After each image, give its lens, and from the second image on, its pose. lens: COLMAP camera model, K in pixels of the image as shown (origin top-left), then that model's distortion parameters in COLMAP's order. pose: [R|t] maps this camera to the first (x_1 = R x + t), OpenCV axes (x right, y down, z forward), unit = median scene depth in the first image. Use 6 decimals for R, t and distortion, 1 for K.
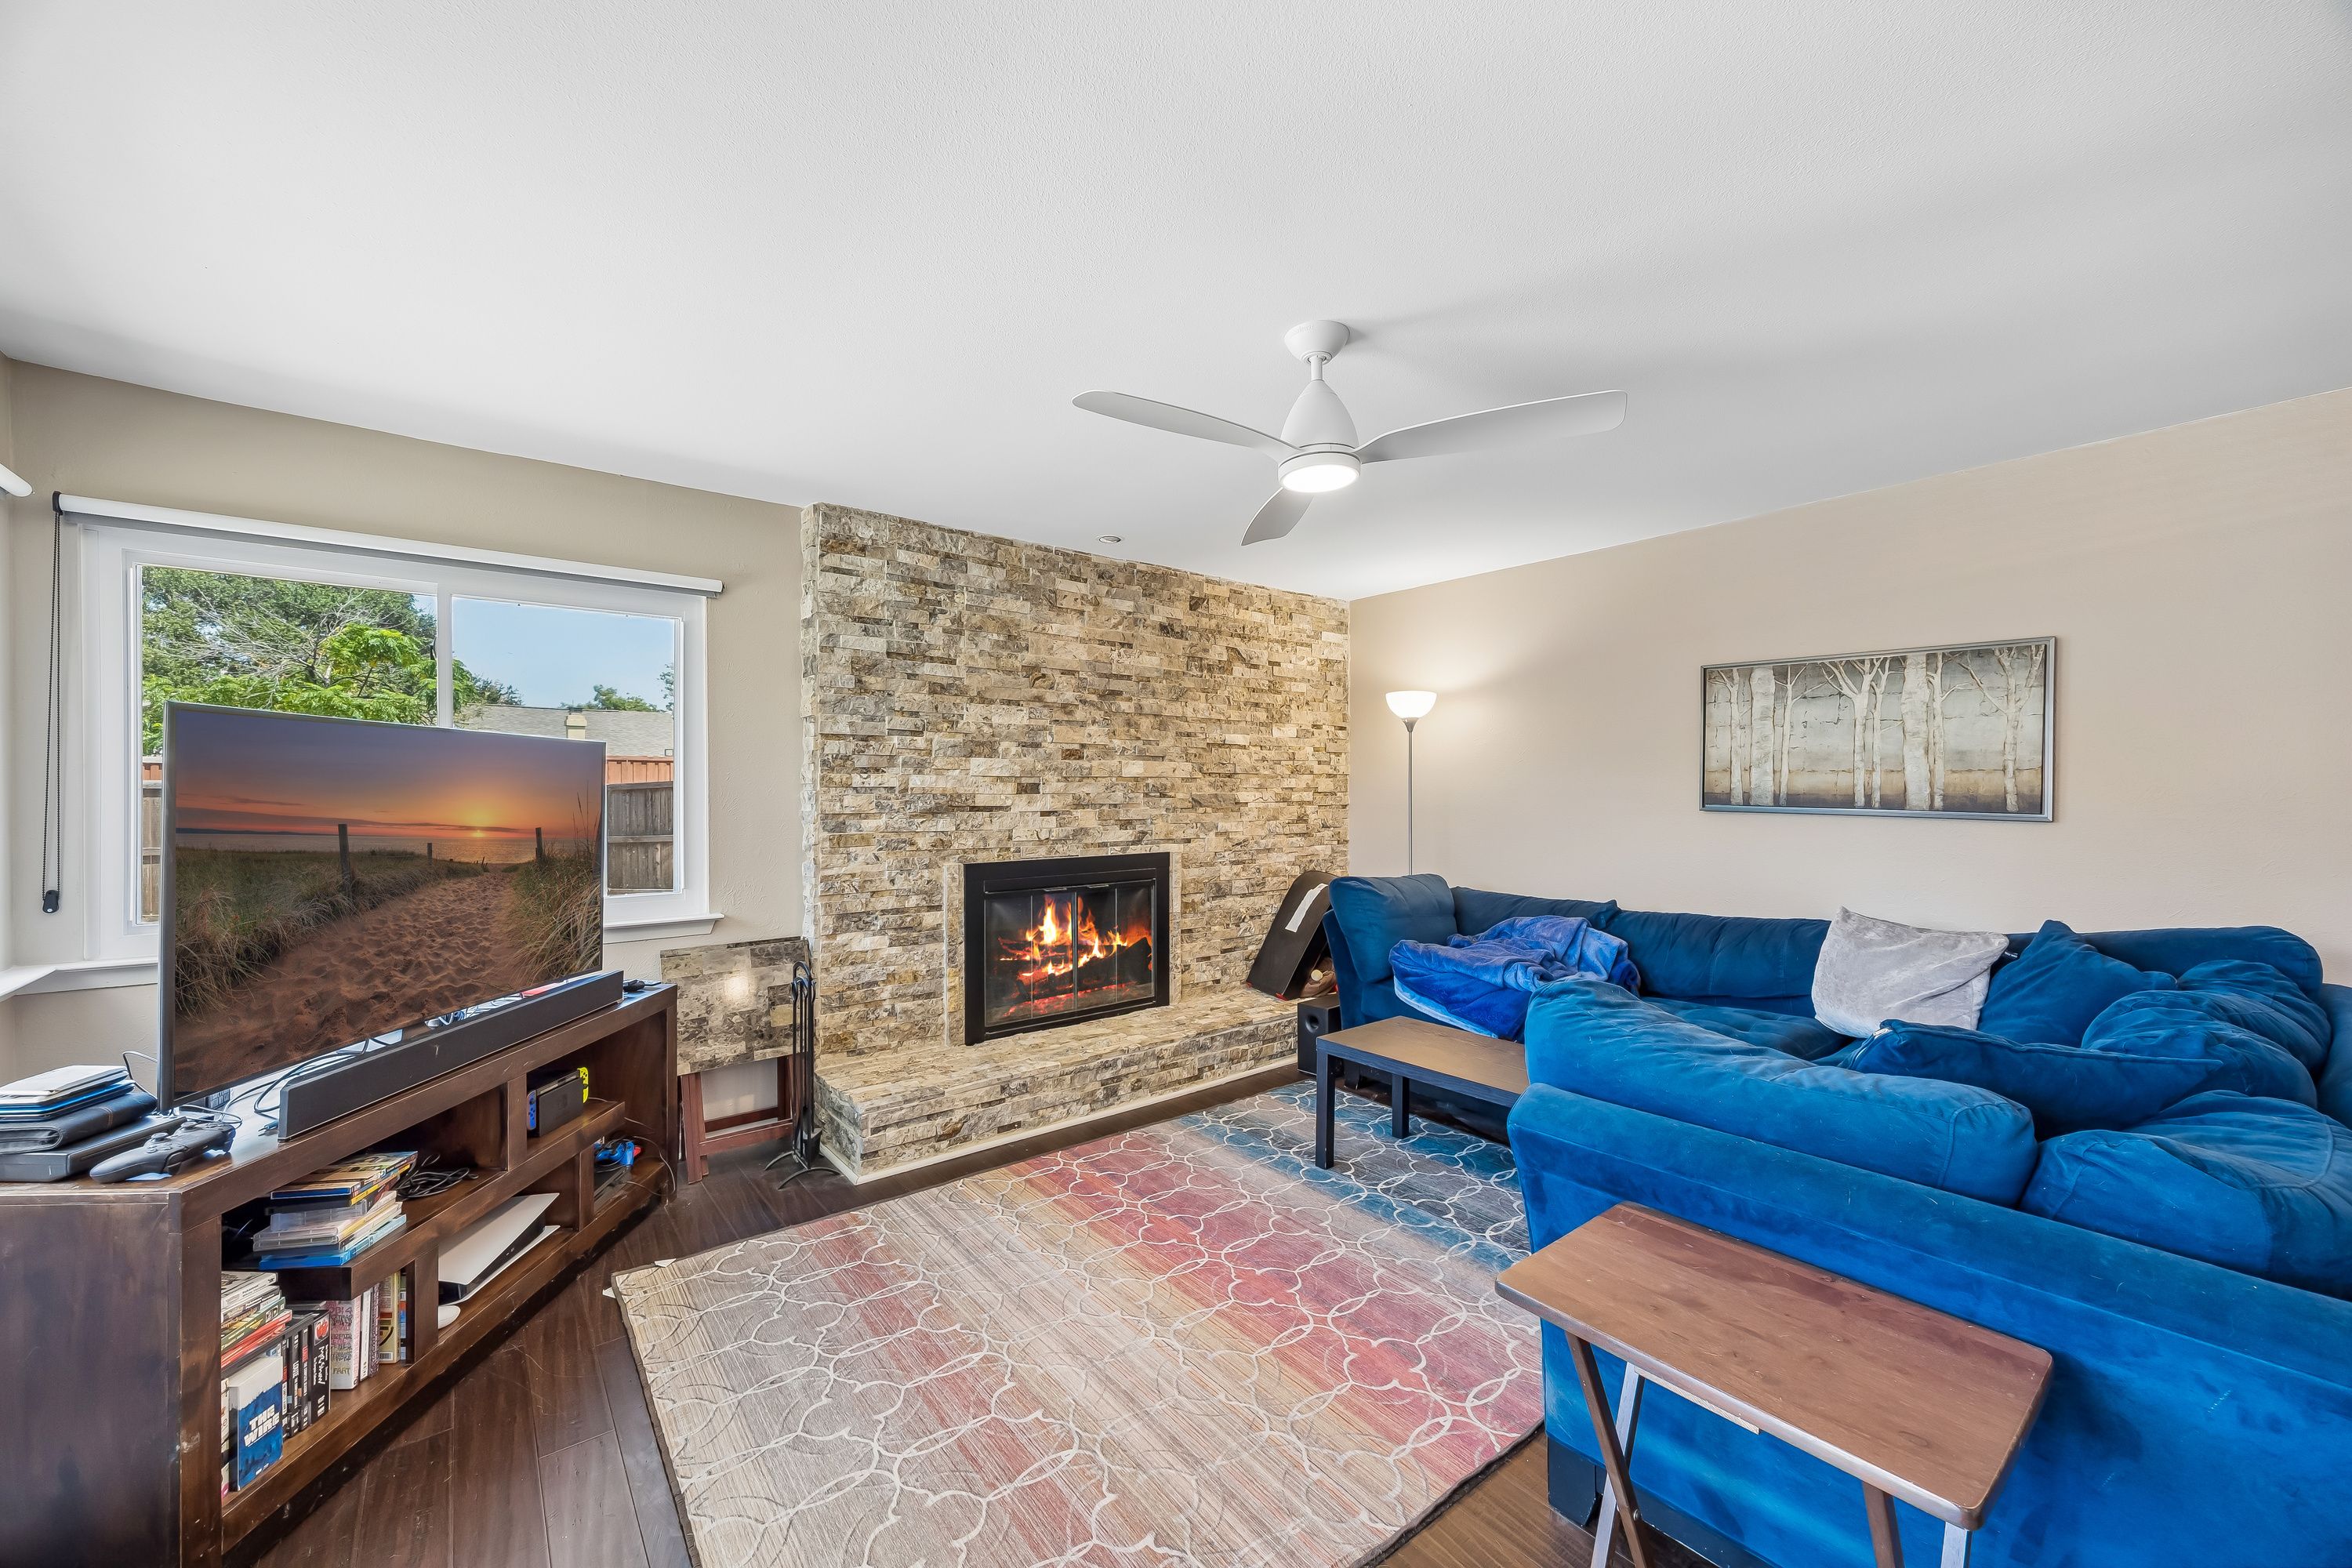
lens RADIAL K [[896.9, 0, 1166.5], [0, 896.9, 791.5], [0, 0, 1]] dist [-0.000922, -0.000412]
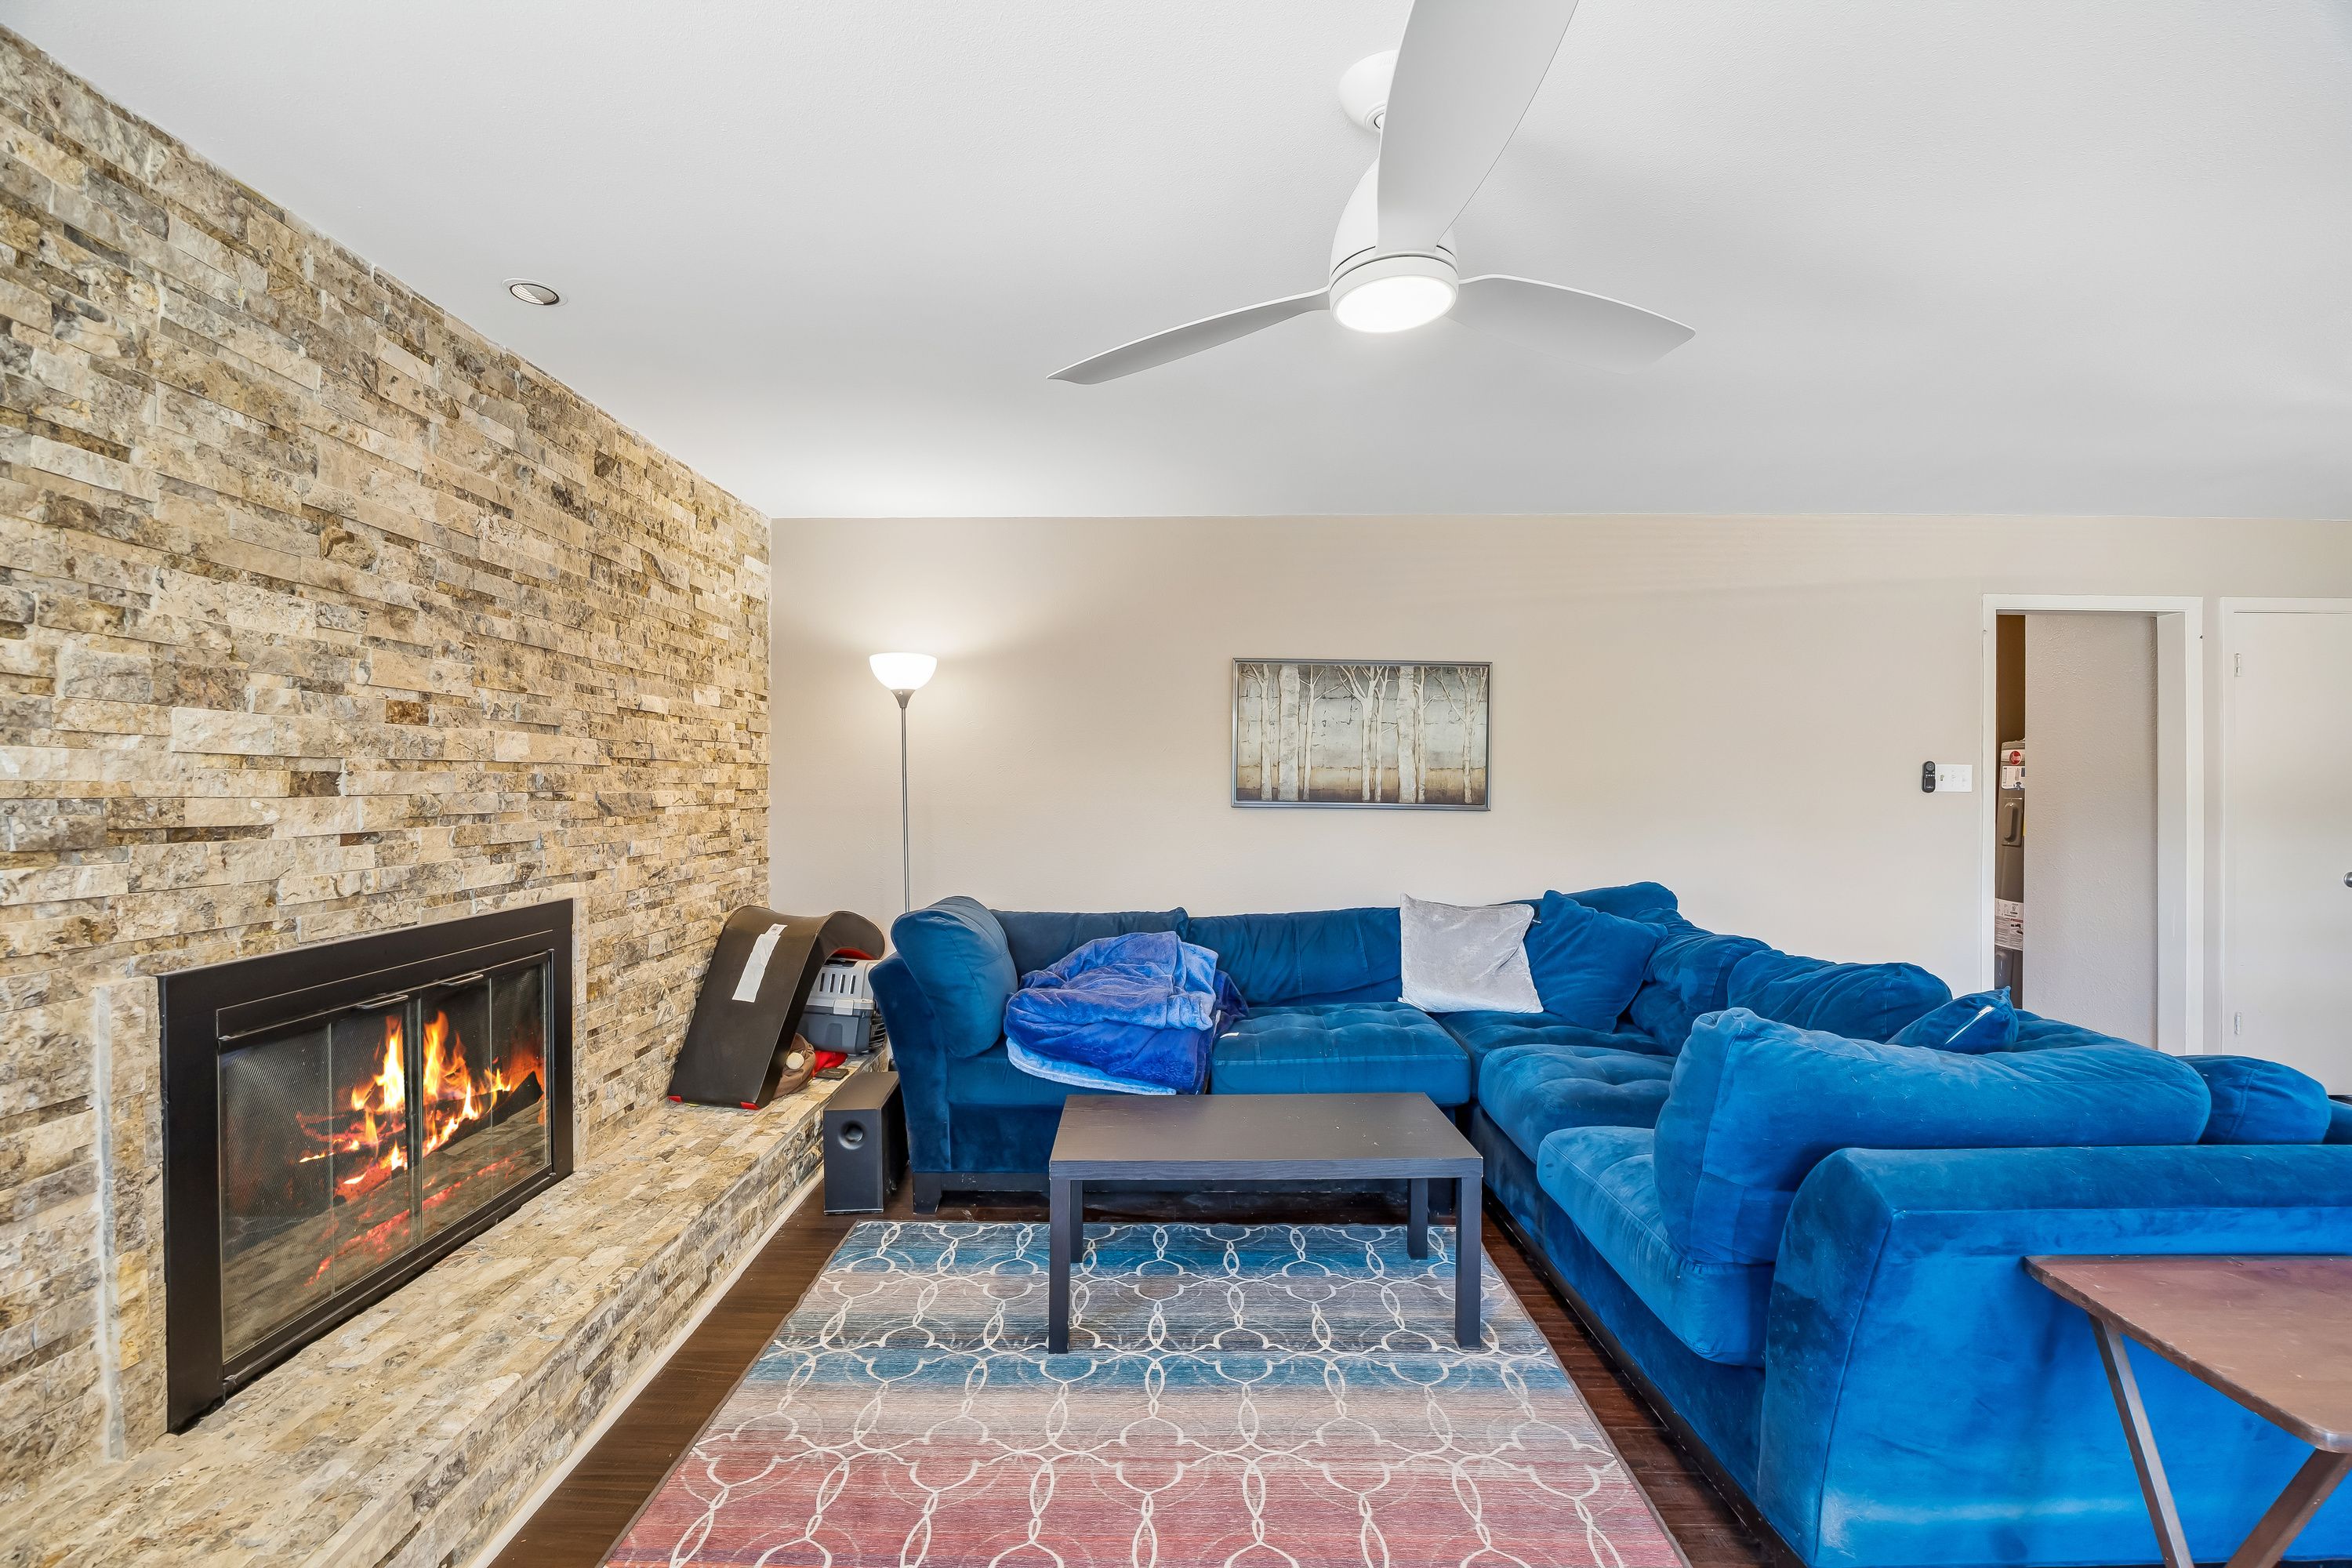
lens RADIAL K [[975.3, 0, 1163.6], [0, 975.3, 786.5], [0, 0, 1]] dist [-0.011419, 0.000360]
pose [[0.630514, -0.001756, 0.776176, -0.256606], [0.002754, 0.999996, 0.000025, -0.000865], [-0.776173, 0.002122, 0.630516, 0.366671]]
